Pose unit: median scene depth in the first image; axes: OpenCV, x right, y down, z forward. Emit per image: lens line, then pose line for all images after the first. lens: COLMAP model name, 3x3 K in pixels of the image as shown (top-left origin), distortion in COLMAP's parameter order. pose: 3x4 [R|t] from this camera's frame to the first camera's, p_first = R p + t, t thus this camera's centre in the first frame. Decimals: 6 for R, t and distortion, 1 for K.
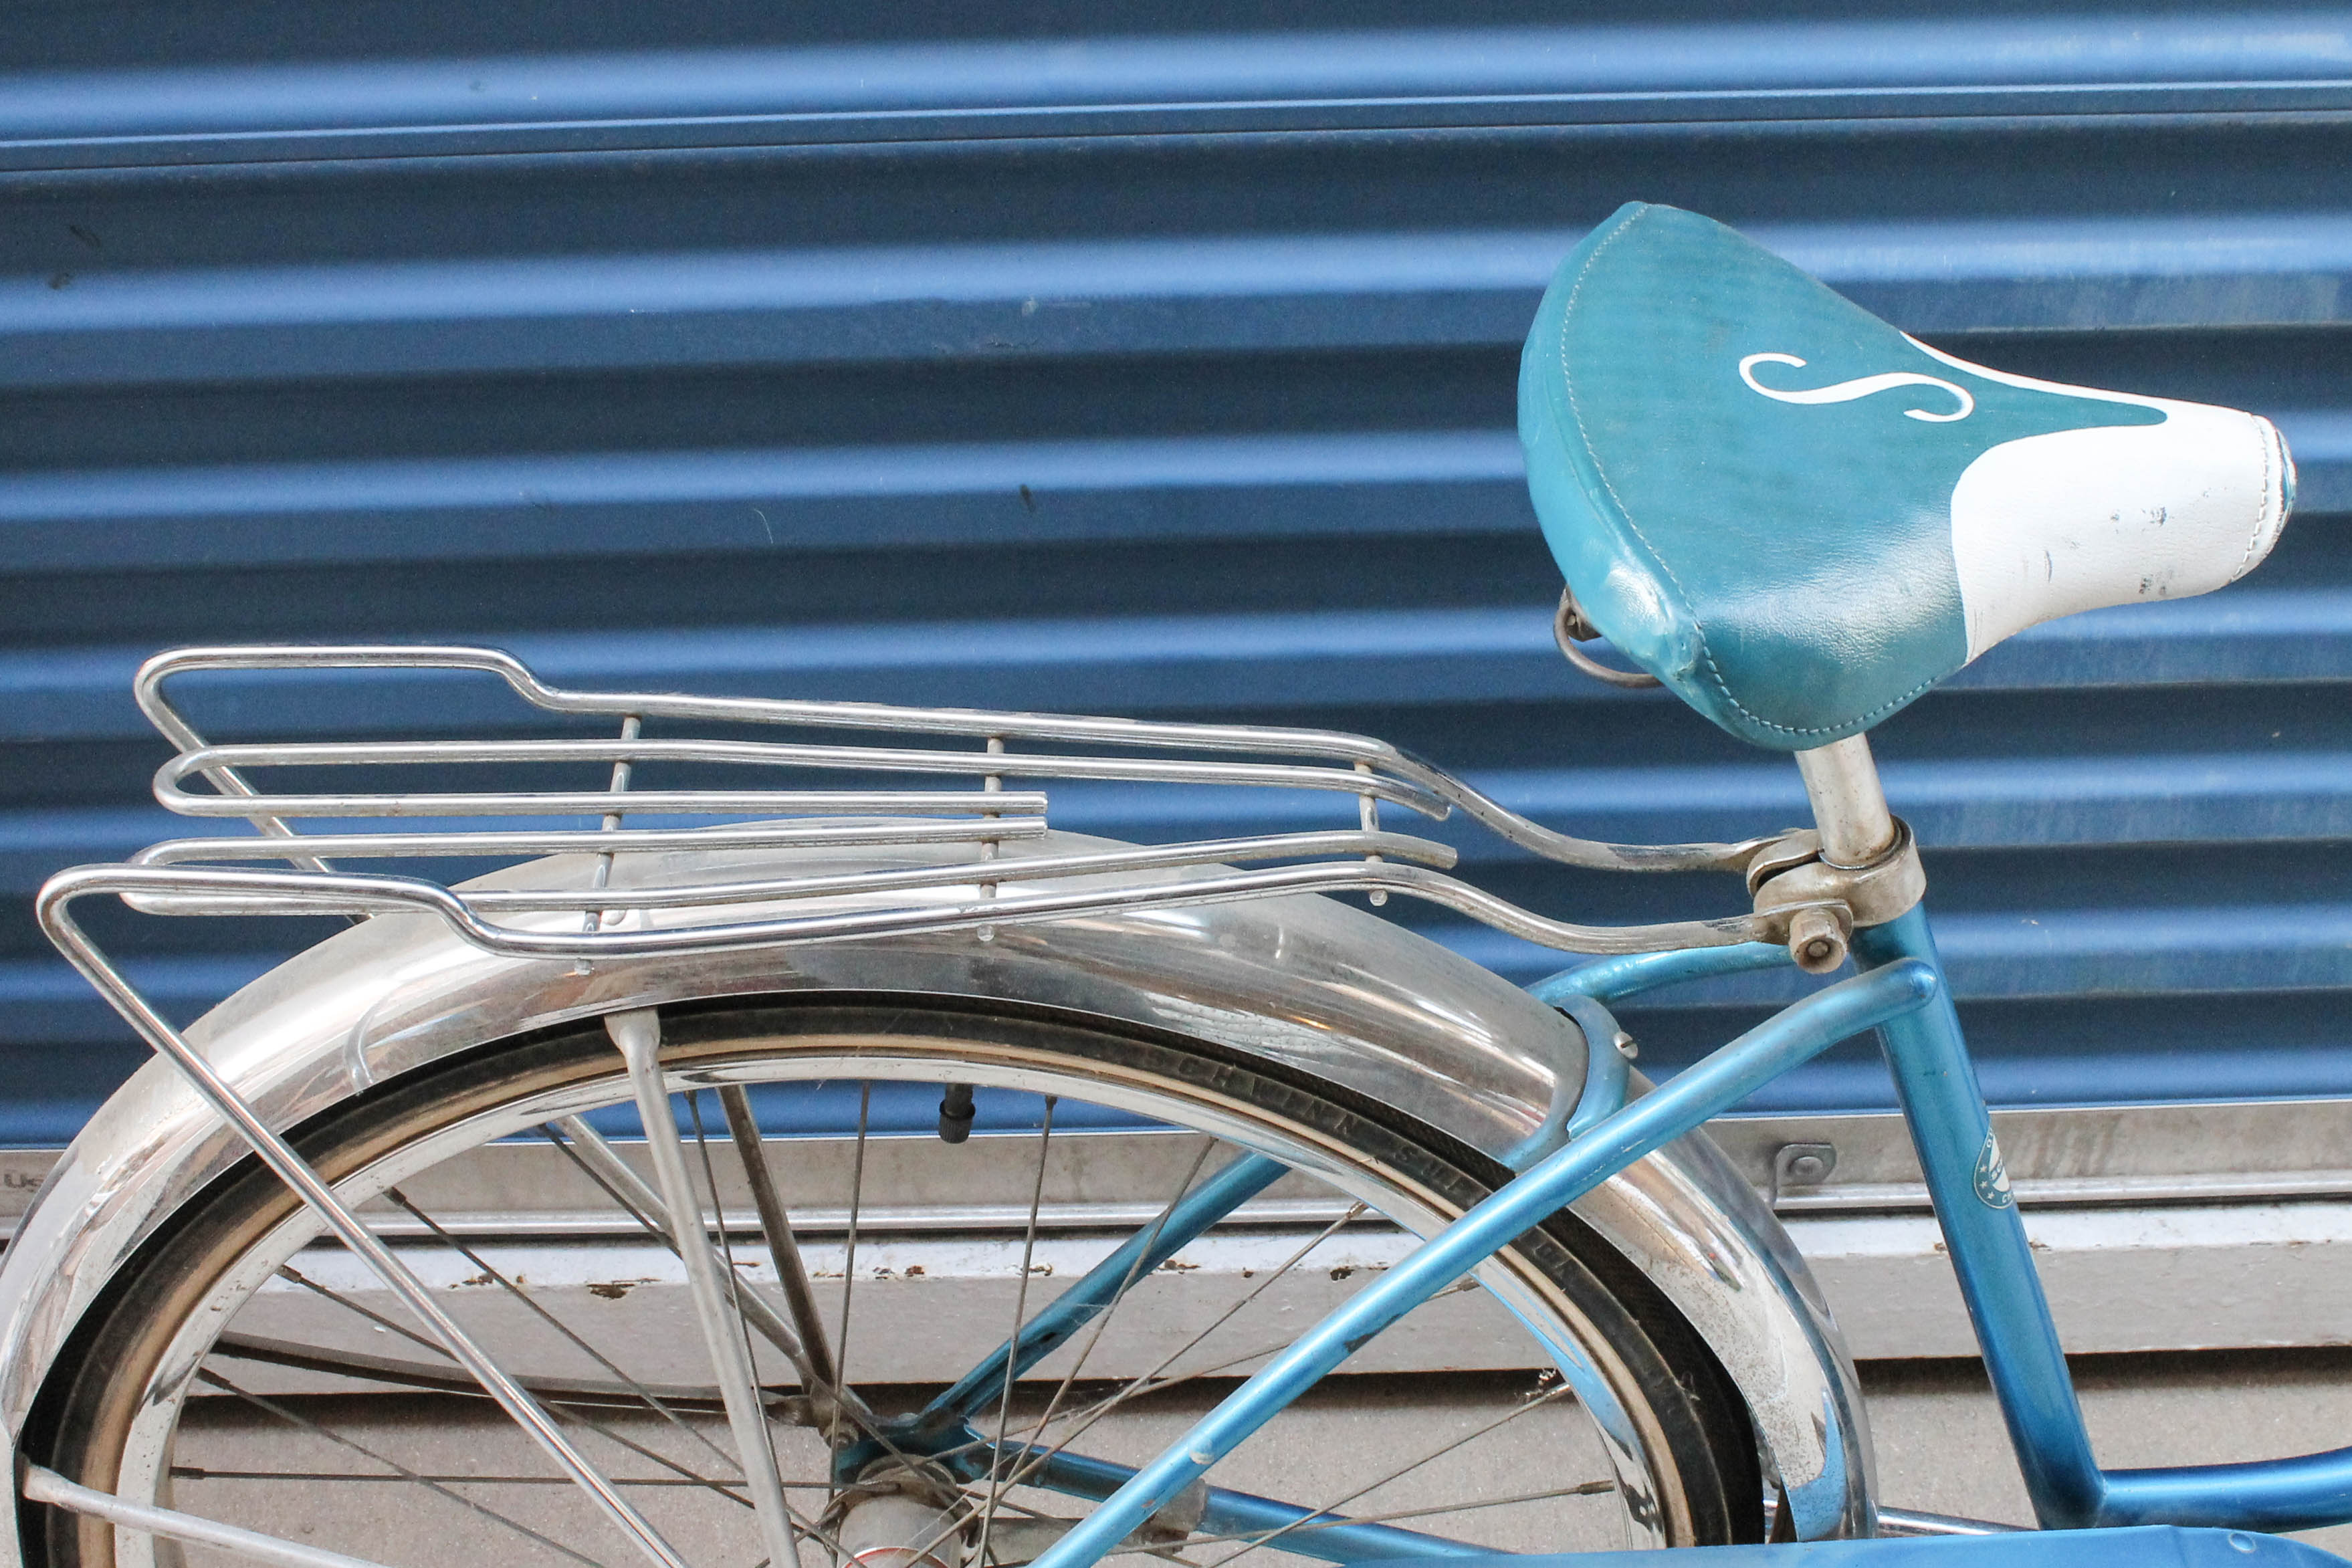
lens RADIAL K [[3387.8, 0, 1167.2], [0, 3387.8, 695.4], [0, 0, 1]] dist [-0.082355, 0.044933]
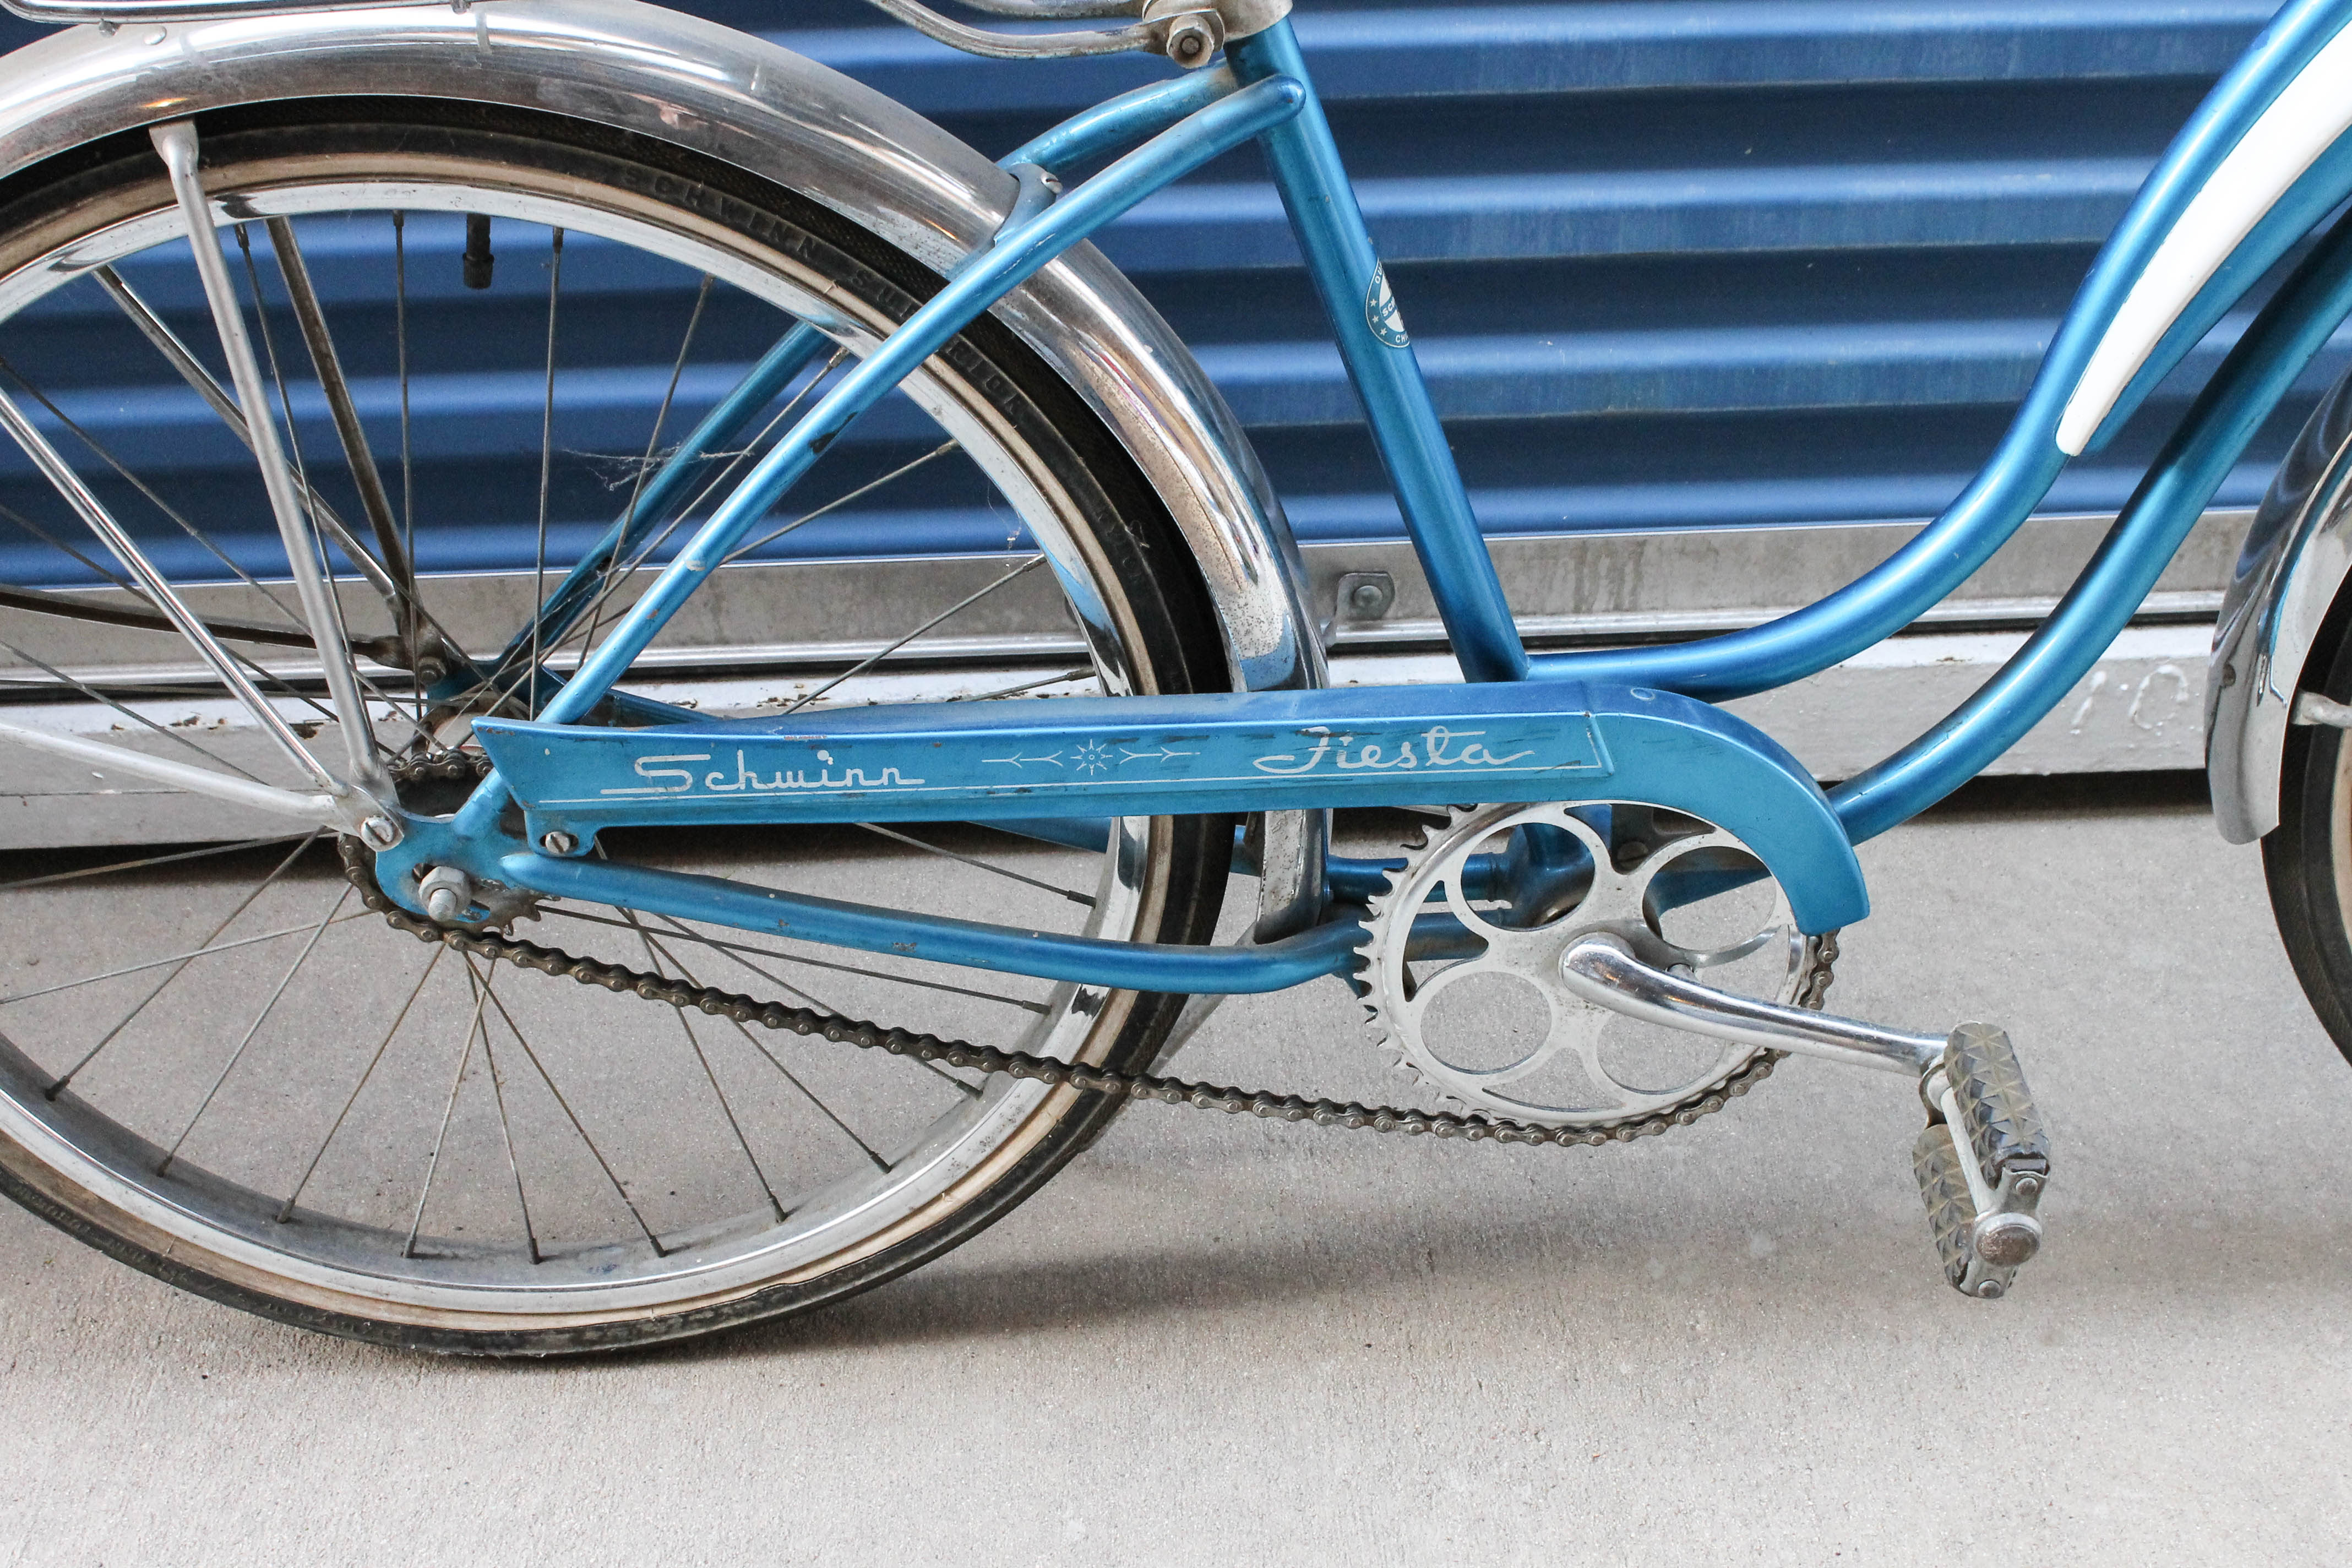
lens RADIAL K [[3188.7, 0, 1176.0], [0, 3188.7, 784.0], [0, 0, 1]] dist [-0.085751, 0.183420]
pose [[0.999748, -0.011013, 0.019574, 0.150800], [0.011478, 0.999651, -0.023812, 0.326632], [-0.019305, 0.024030, 0.999525, -0.077554]]
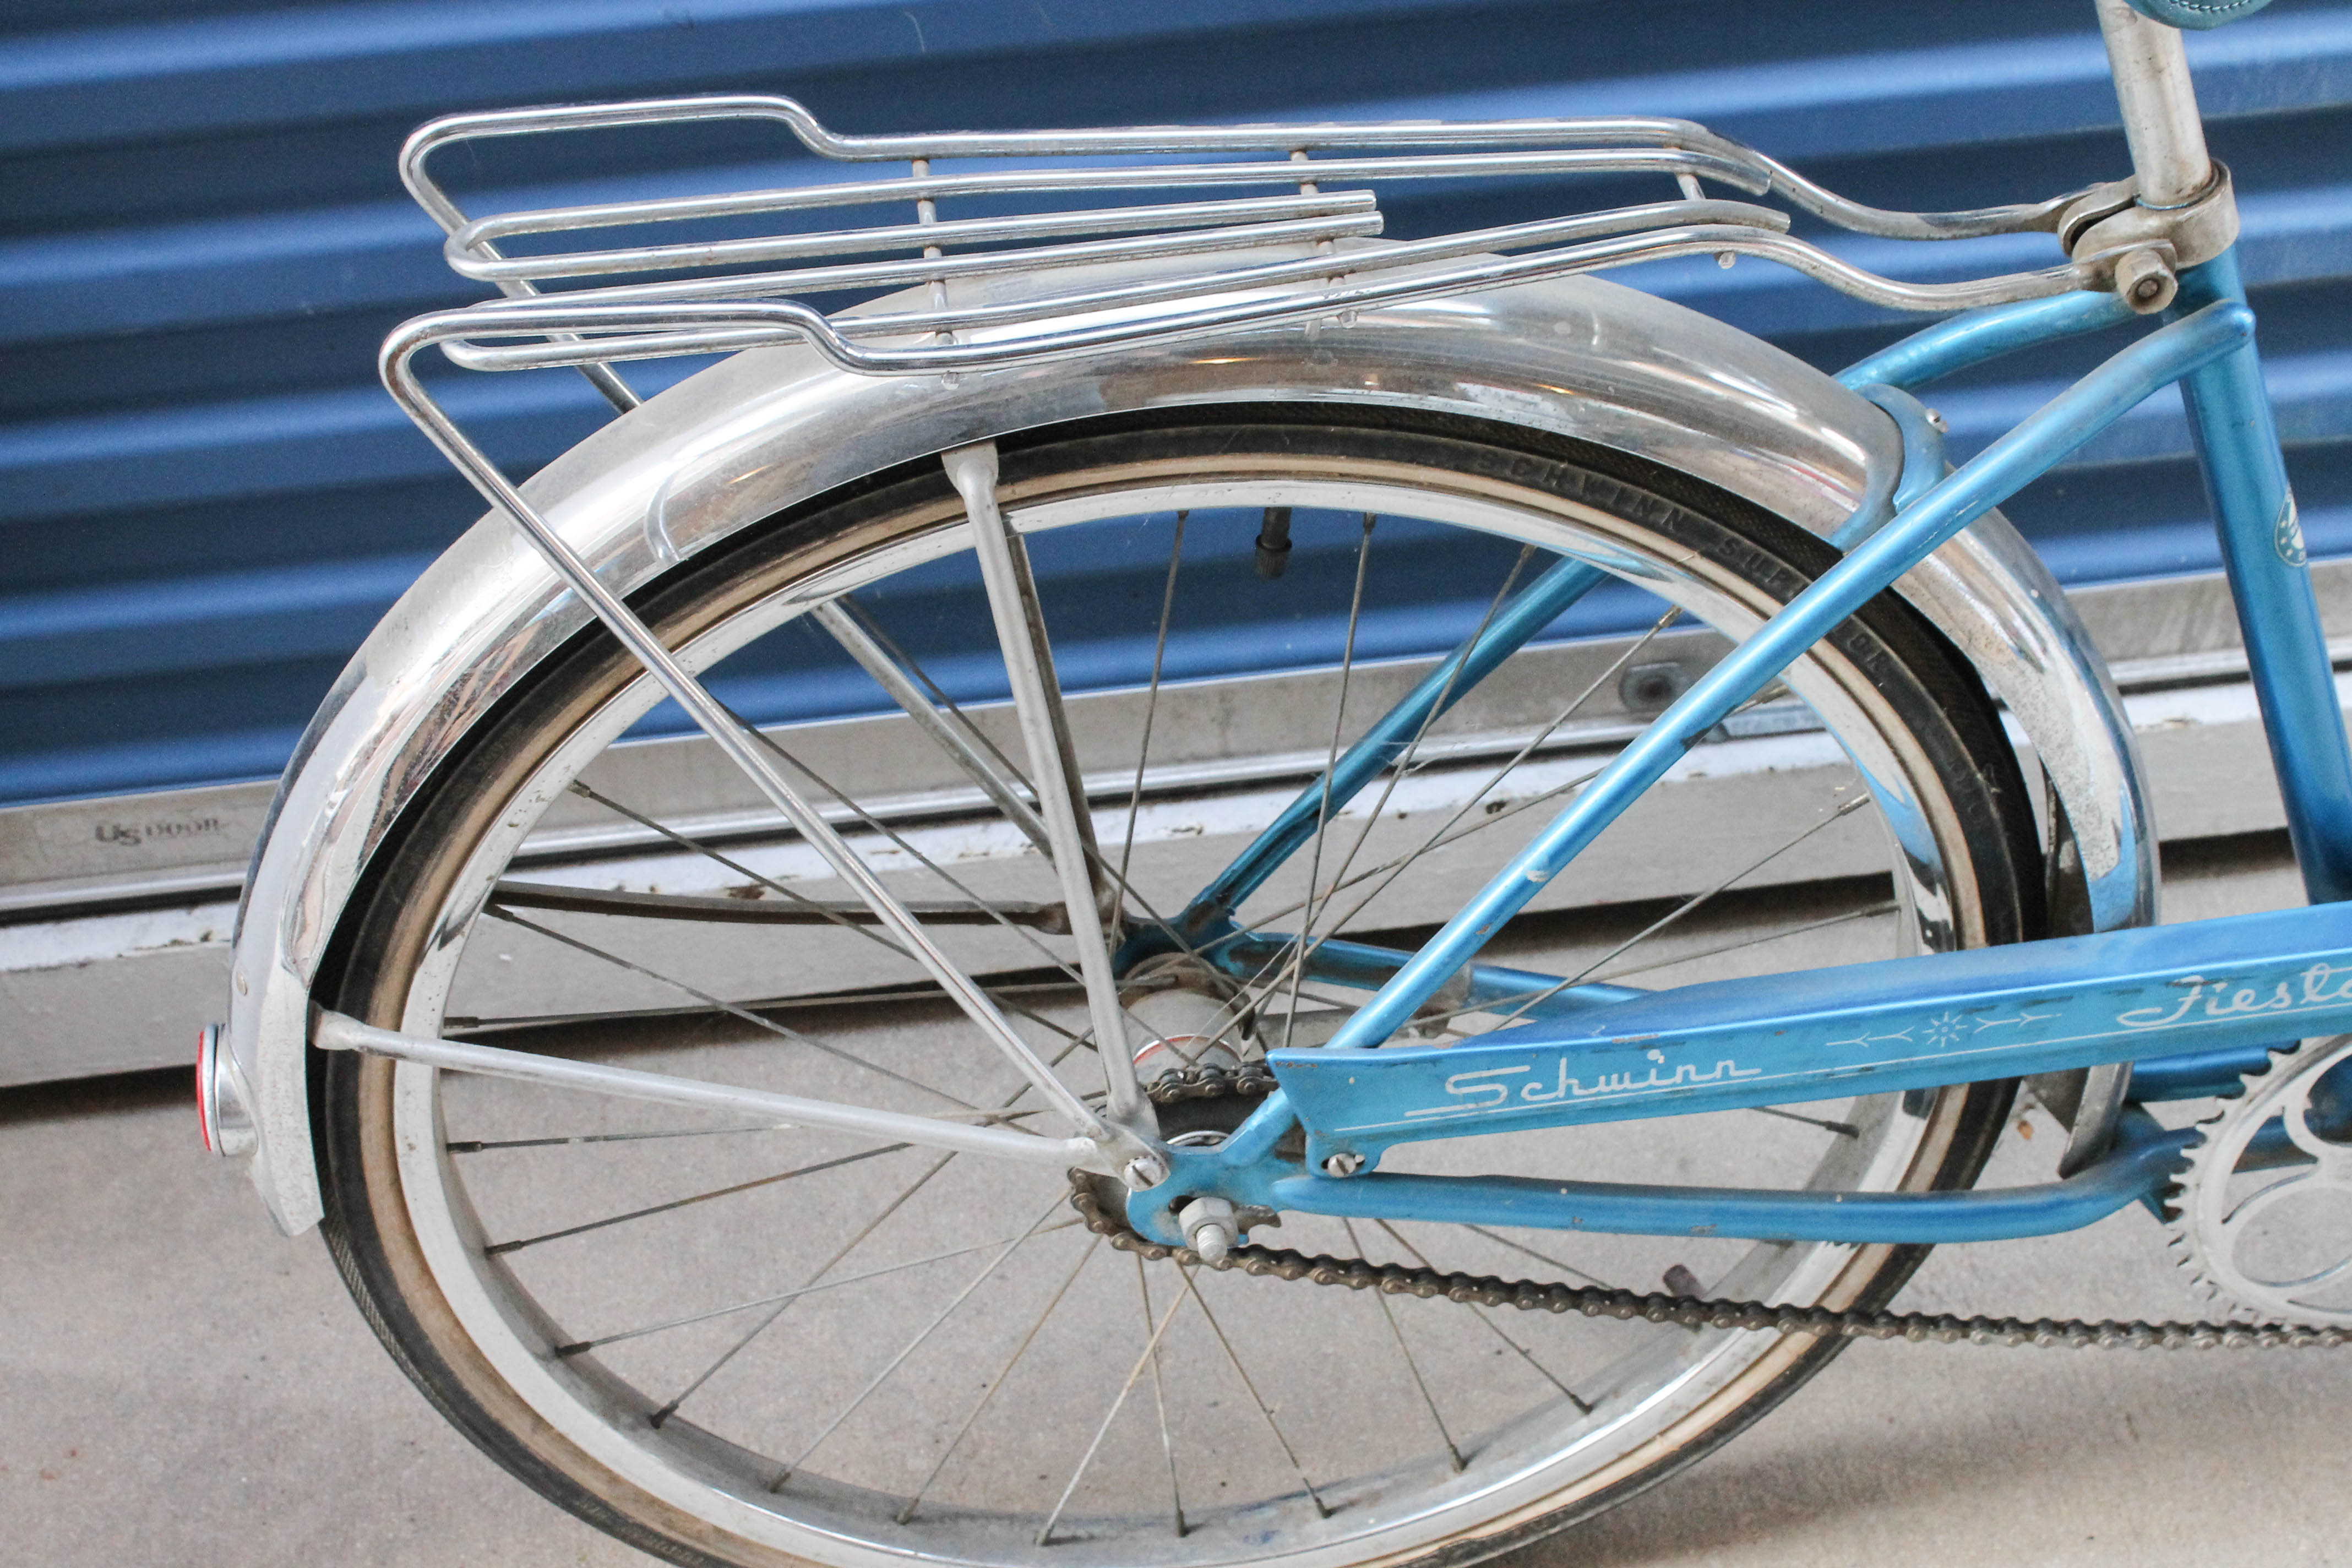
lens RADIAL K [[3633.5, 0, 1191.3], [0, 3633.5, 822.6], [0, 0, 1]] dist [-0.036686, 0.059047]
pose [[0.993289, -0.085611, 0.077771, -0.173619], [0.078061, 0.992371, 0.095427, 0.099338], [-0.085347, -0.088716, 0.992394, -0.057597]]
